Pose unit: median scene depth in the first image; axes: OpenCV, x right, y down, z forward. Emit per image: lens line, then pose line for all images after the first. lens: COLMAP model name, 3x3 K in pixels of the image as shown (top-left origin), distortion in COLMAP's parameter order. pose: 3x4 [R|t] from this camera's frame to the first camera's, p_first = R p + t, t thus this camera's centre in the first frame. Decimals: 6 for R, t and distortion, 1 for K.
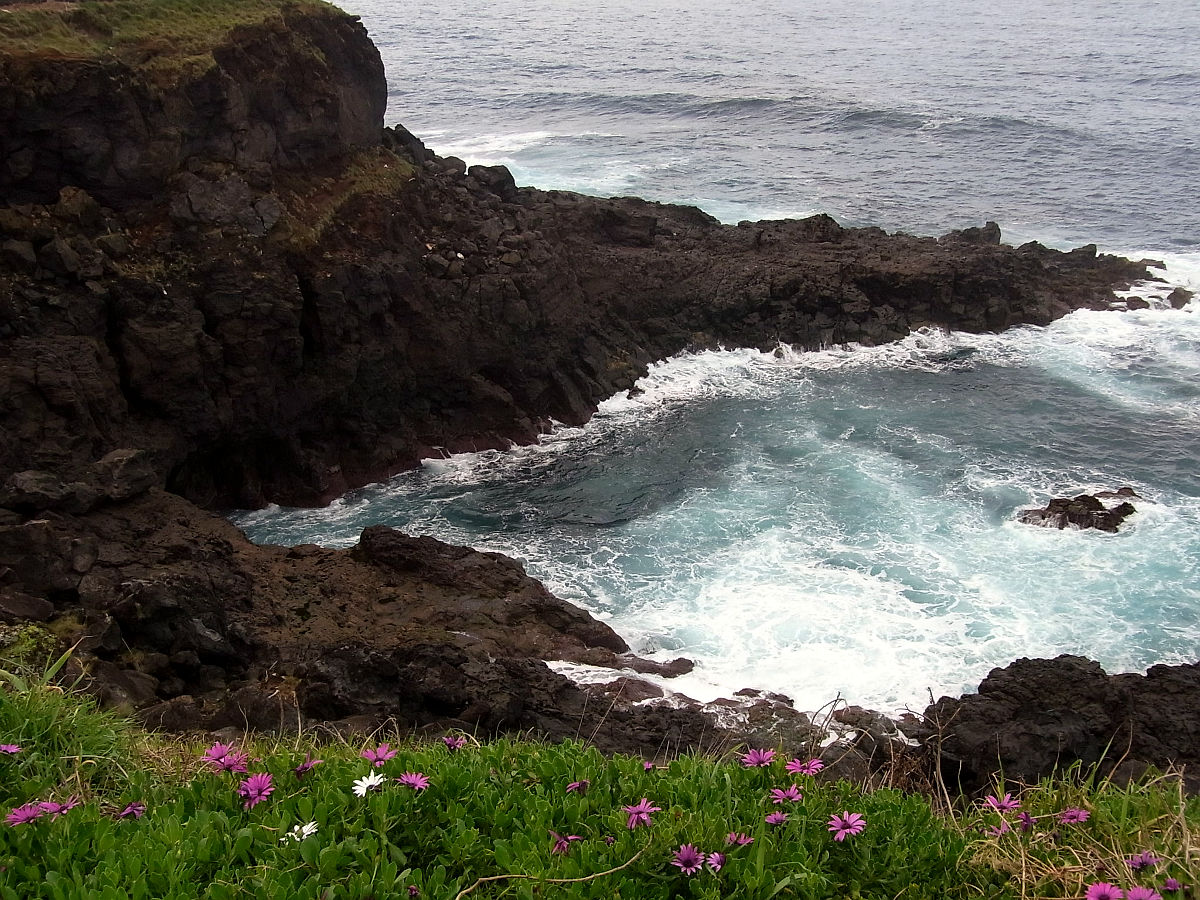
lens RADIAL K [[1229.8, 0, 599.0], [0, 1229.8, 450.2], [0, 0, 1]] dist [-0.013892, 0.000000]
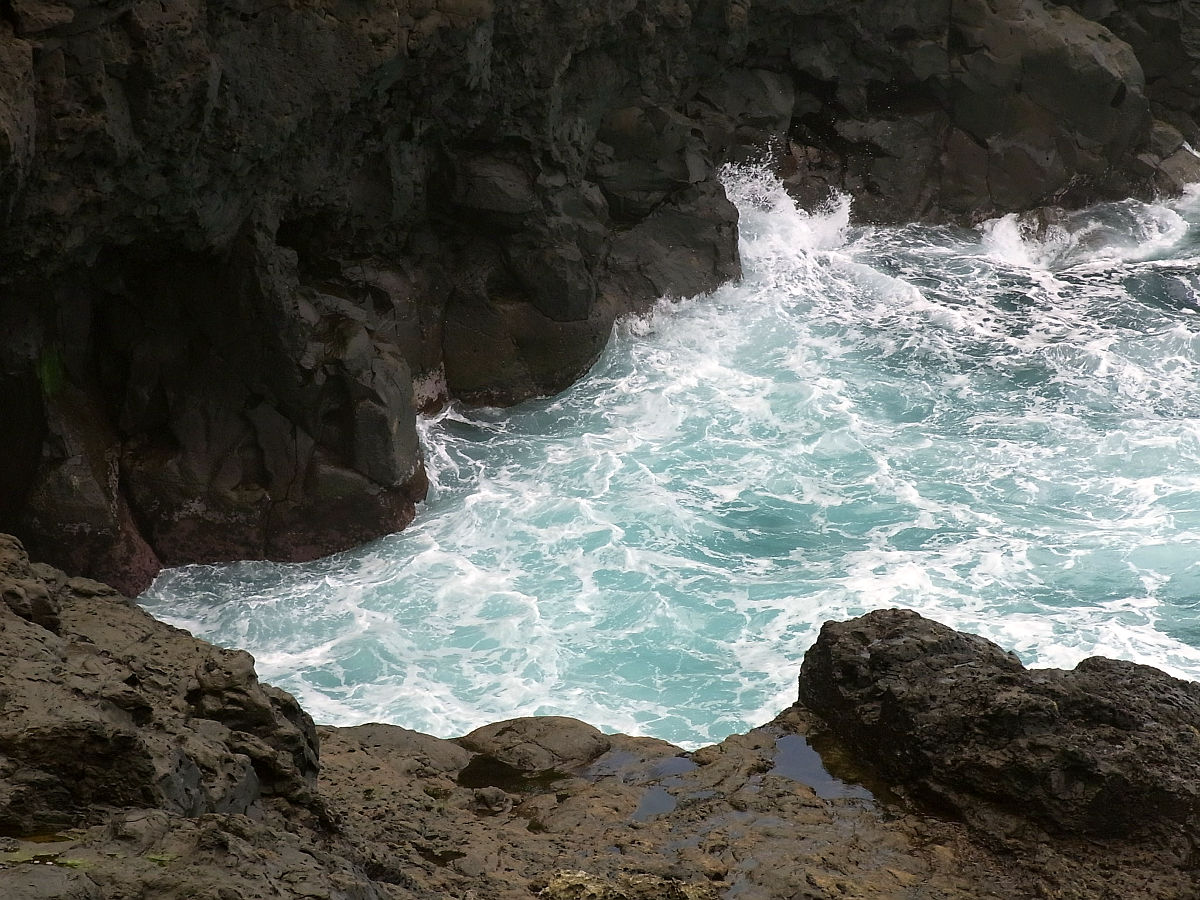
lens RADIAL K [[4073.1, 0, 600.7], [0, 4073.1, 450.4], [0, 0, 1]] dist [0.468042, 0.000000]
pose [[0.999526, -0.029371, -0.009175, -0.184855], [0.029391, 0.999566, 0.002116, 0.026682], [0.009109, -0.002385, 0.999956, 0.281802]]
